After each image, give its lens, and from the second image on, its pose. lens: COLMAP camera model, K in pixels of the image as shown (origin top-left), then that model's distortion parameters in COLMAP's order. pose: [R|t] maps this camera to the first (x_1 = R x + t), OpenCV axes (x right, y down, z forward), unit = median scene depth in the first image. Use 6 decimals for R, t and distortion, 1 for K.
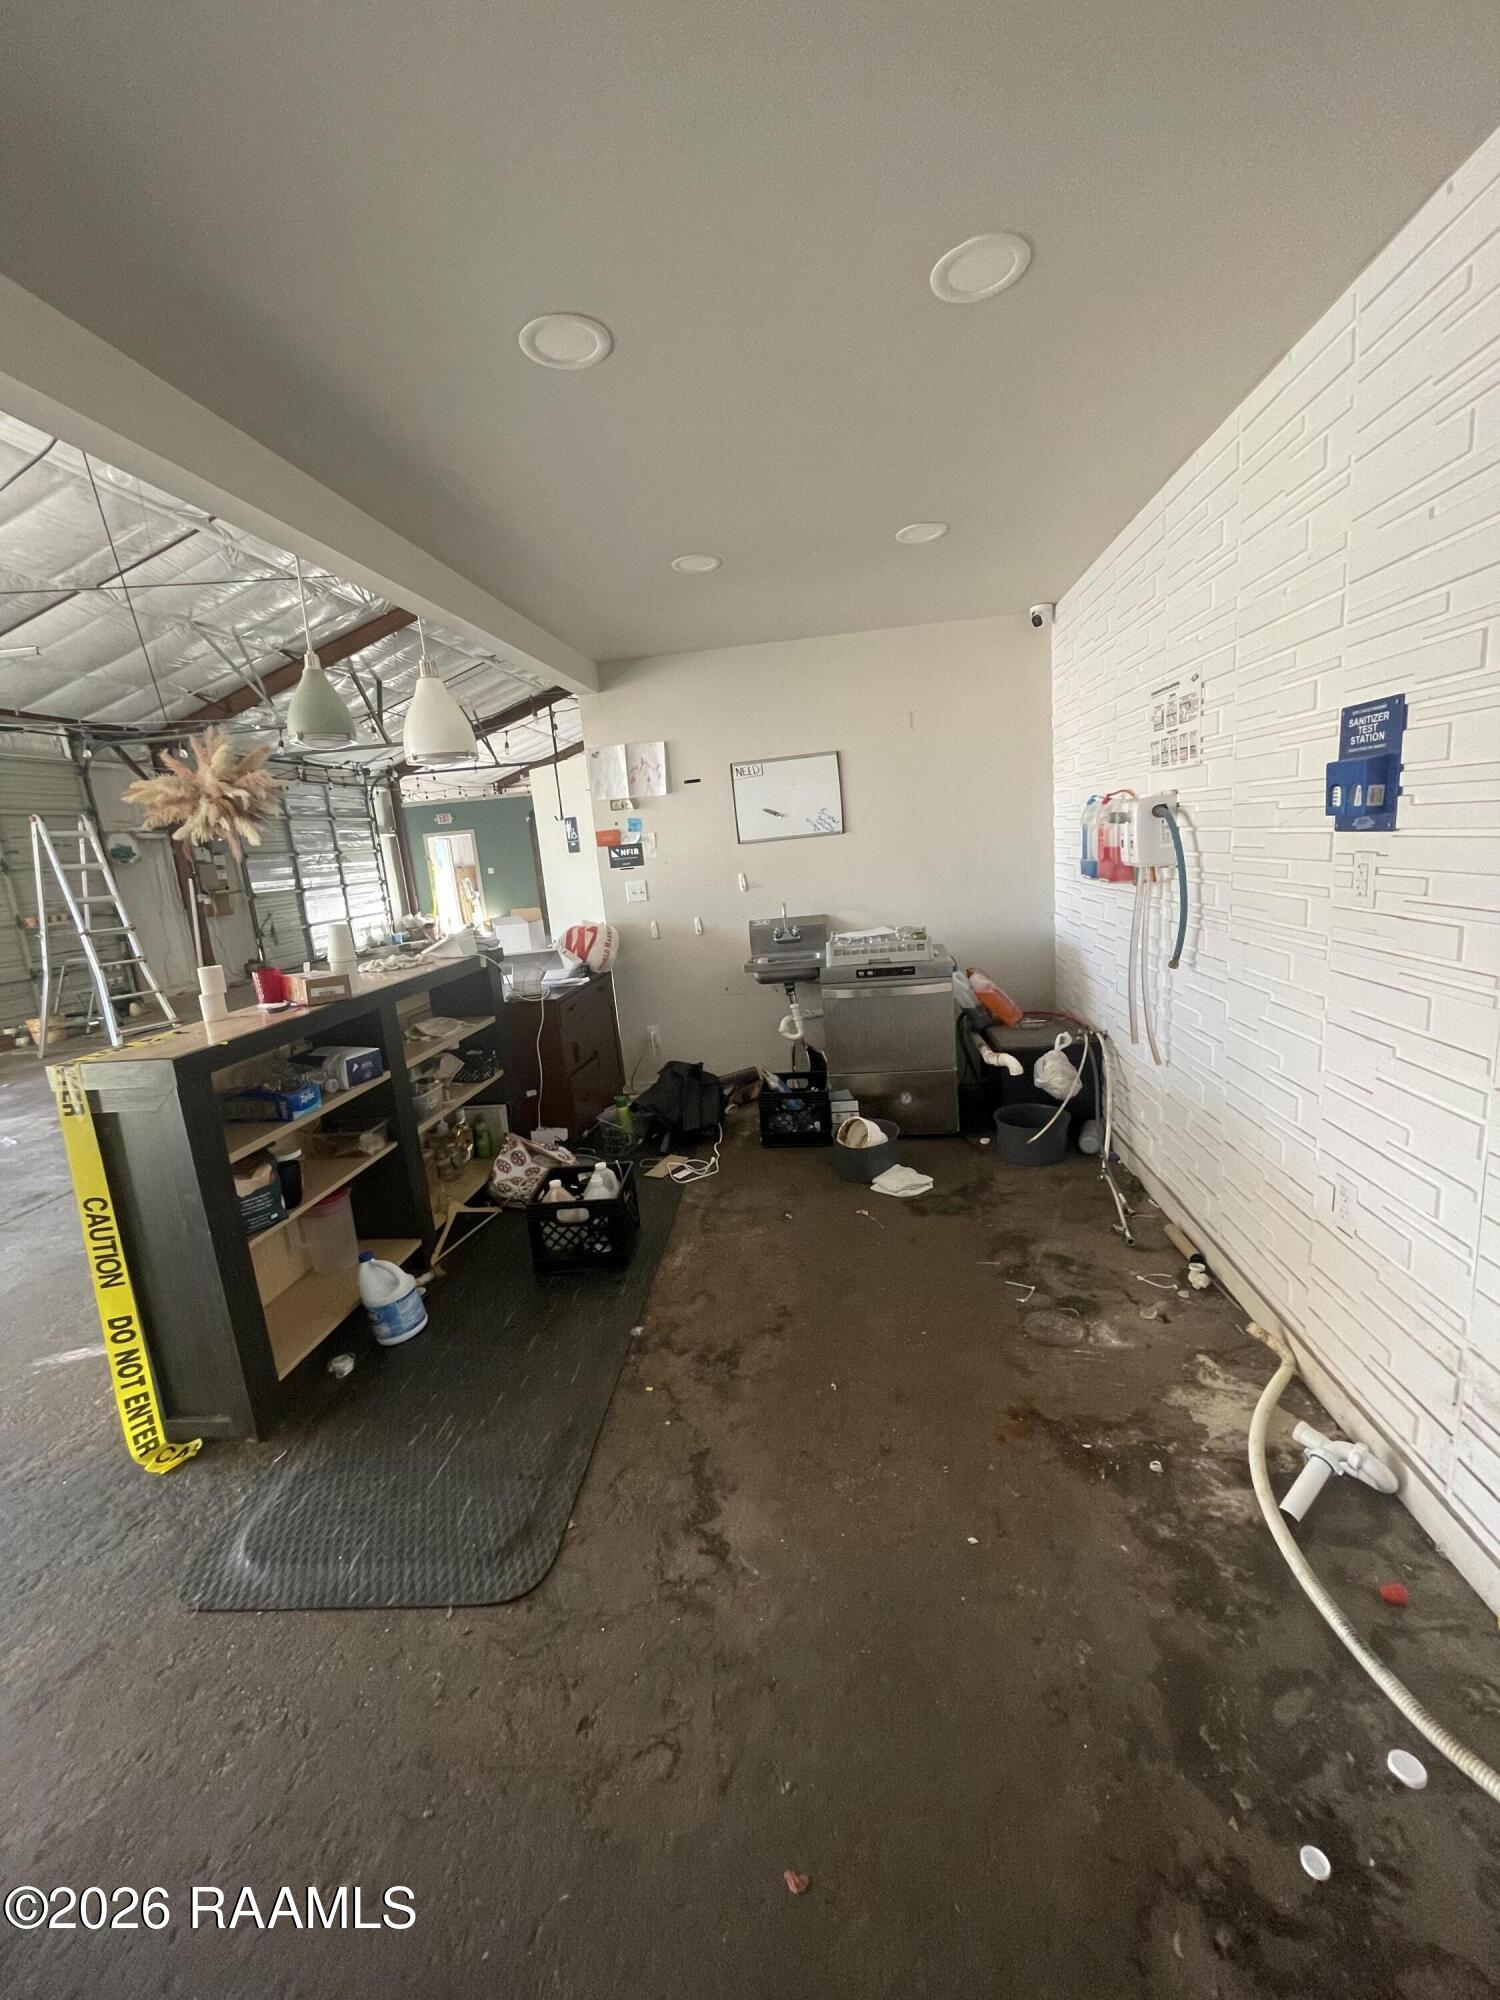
lens RADIAL K [[807.1, 0, 750.0], [0, 807.1, 1000.0], [0, 0, 1]] dist [-0.001281, 0.000125]
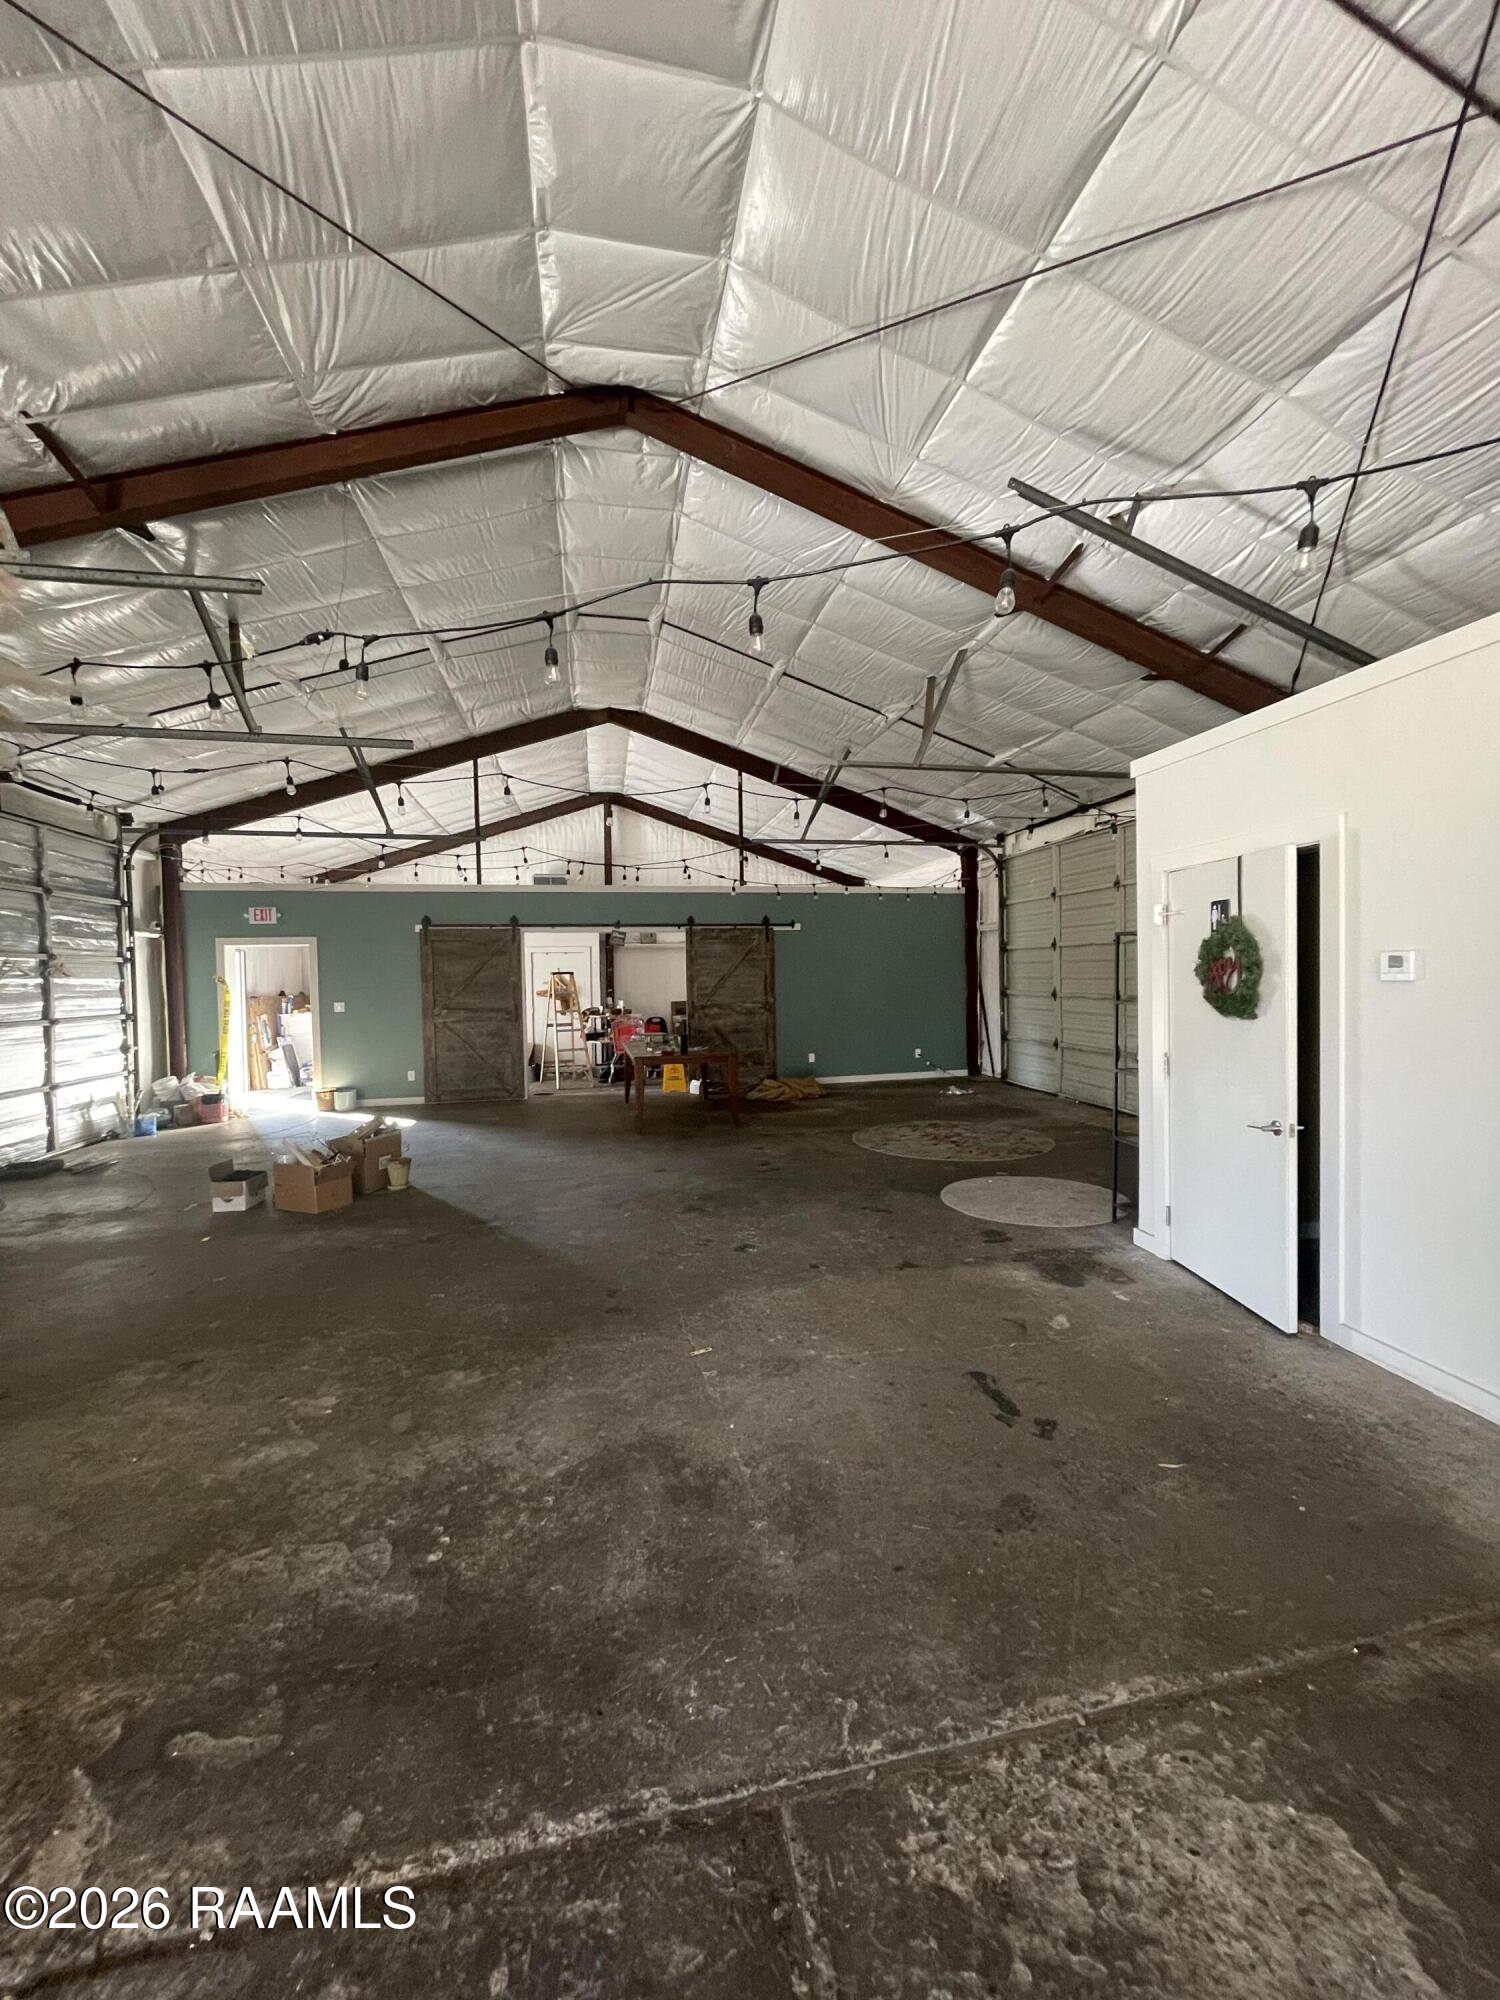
lens RADIAL K [[807.6, 0, 750.0], [0, 807.6, 1000.0], [0, 0, 1]] dist [-0.004584, 0.000192]
pose [[0.949161, 0.058845, 0.309243, -0.984640], [-0.000695, 0.982762, -0.184875, -0.252571], [-0.314791, 0.175261, 0.932840, 1.579161]]
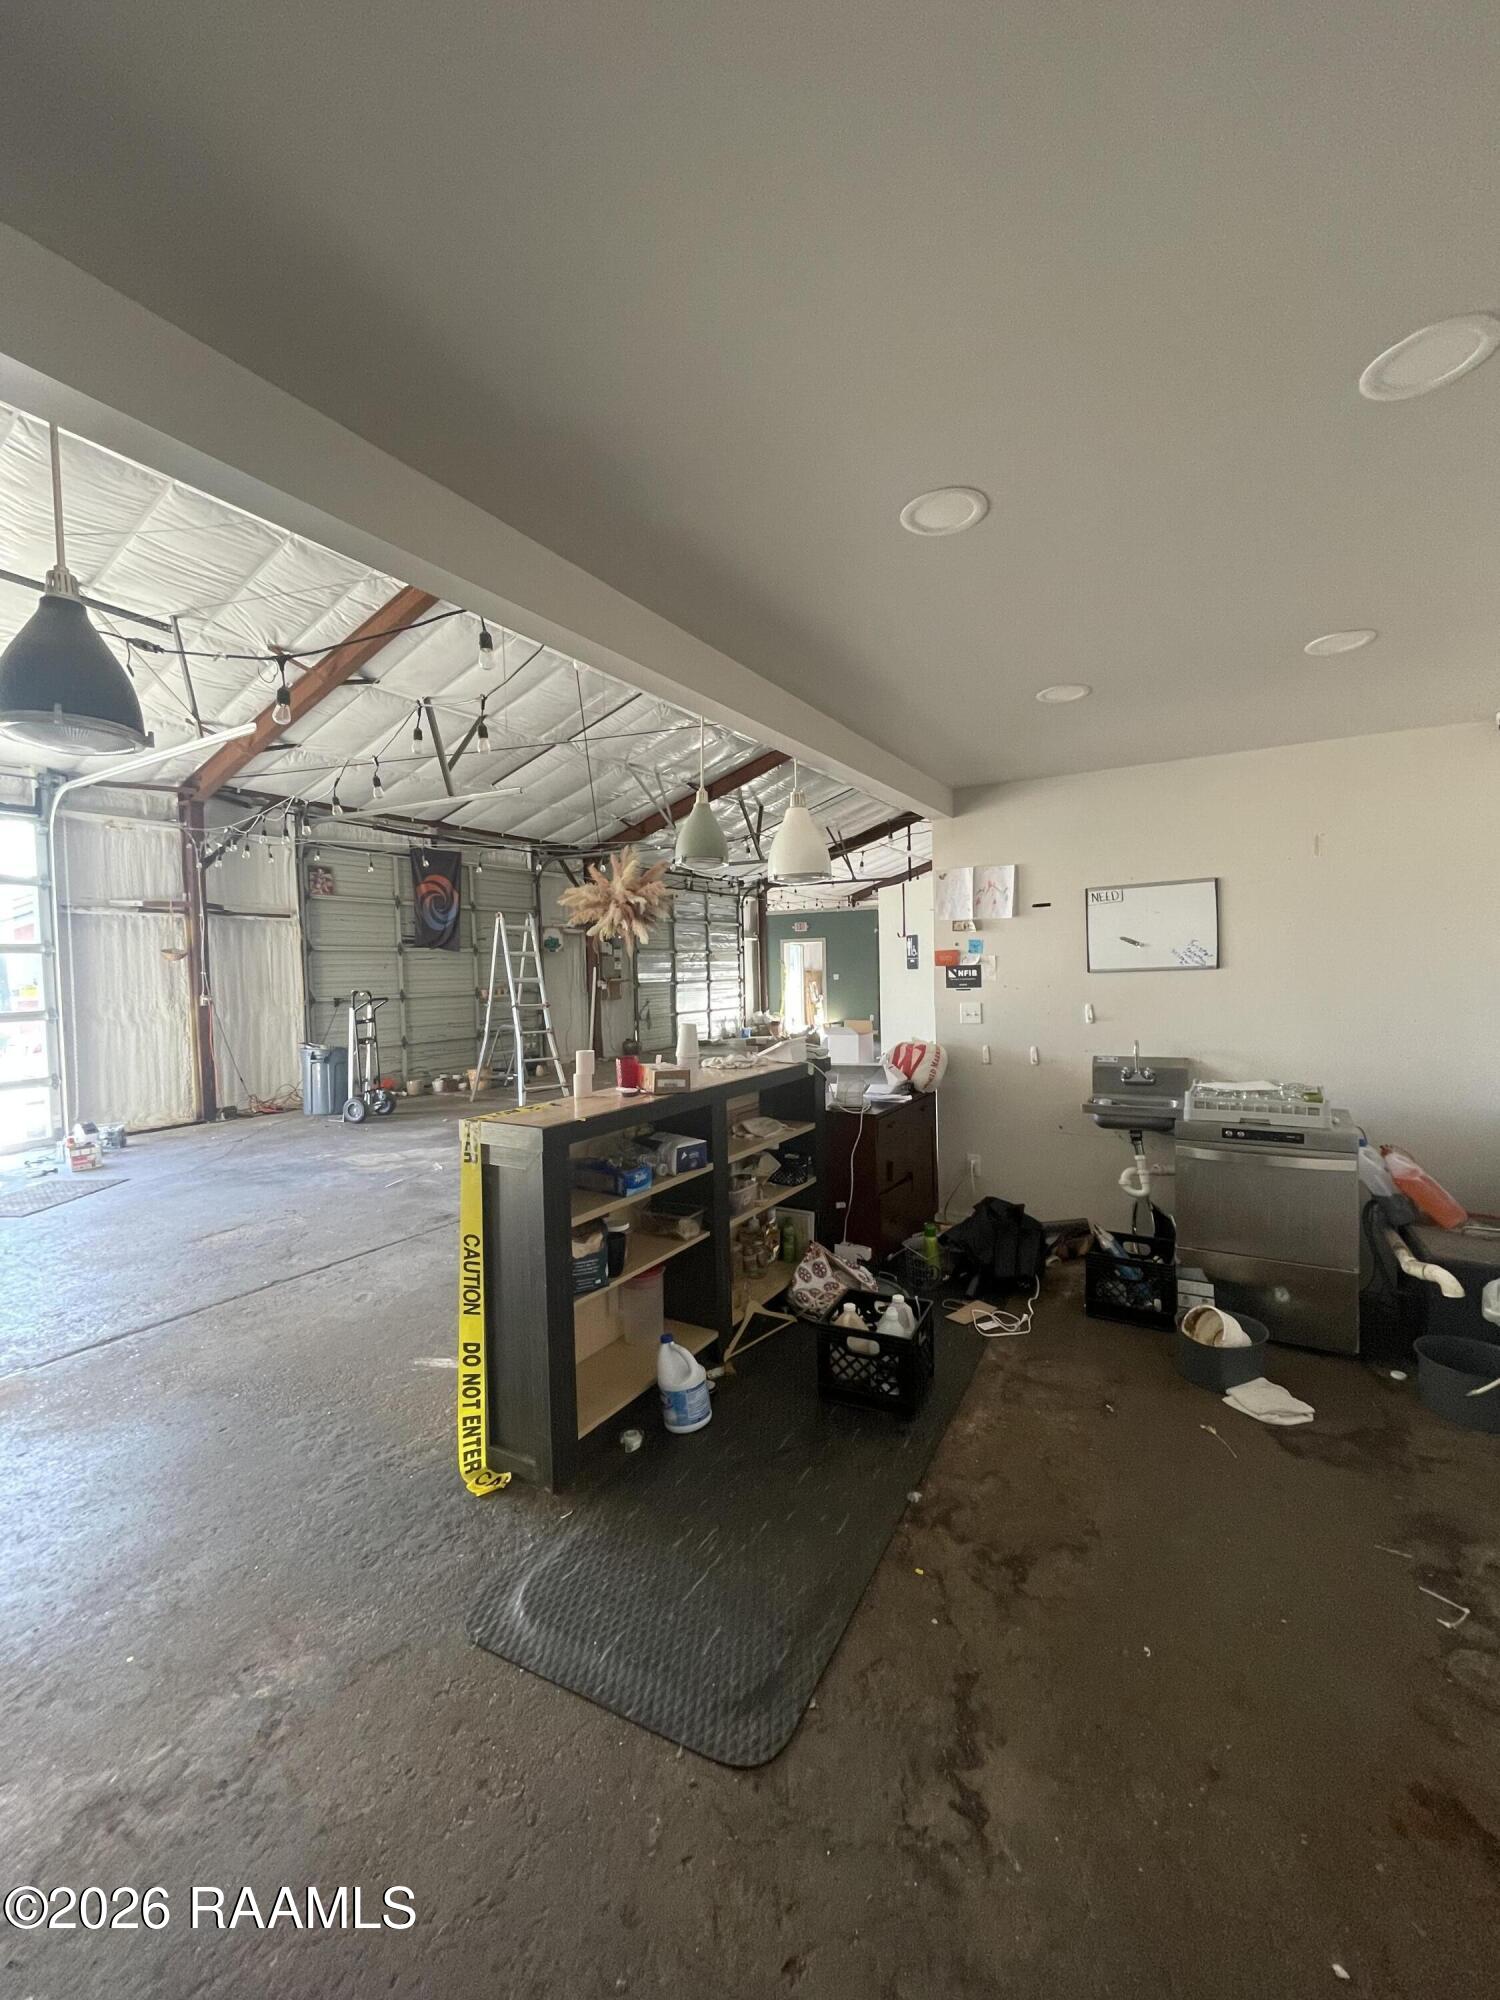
lens RADIAL K [[807.6, 0, 750.0], [0, 807.6, 1000.0], [0, 0, 1]] dist [-0.004584, 0.000192]
pose [[0.912556, 0.079450, -0.401159, 0.006982], [-0.132912, 0.985313, -0.107207, -0.012636], [0.386749, 0.151151, 0.909713, 0.011368]]
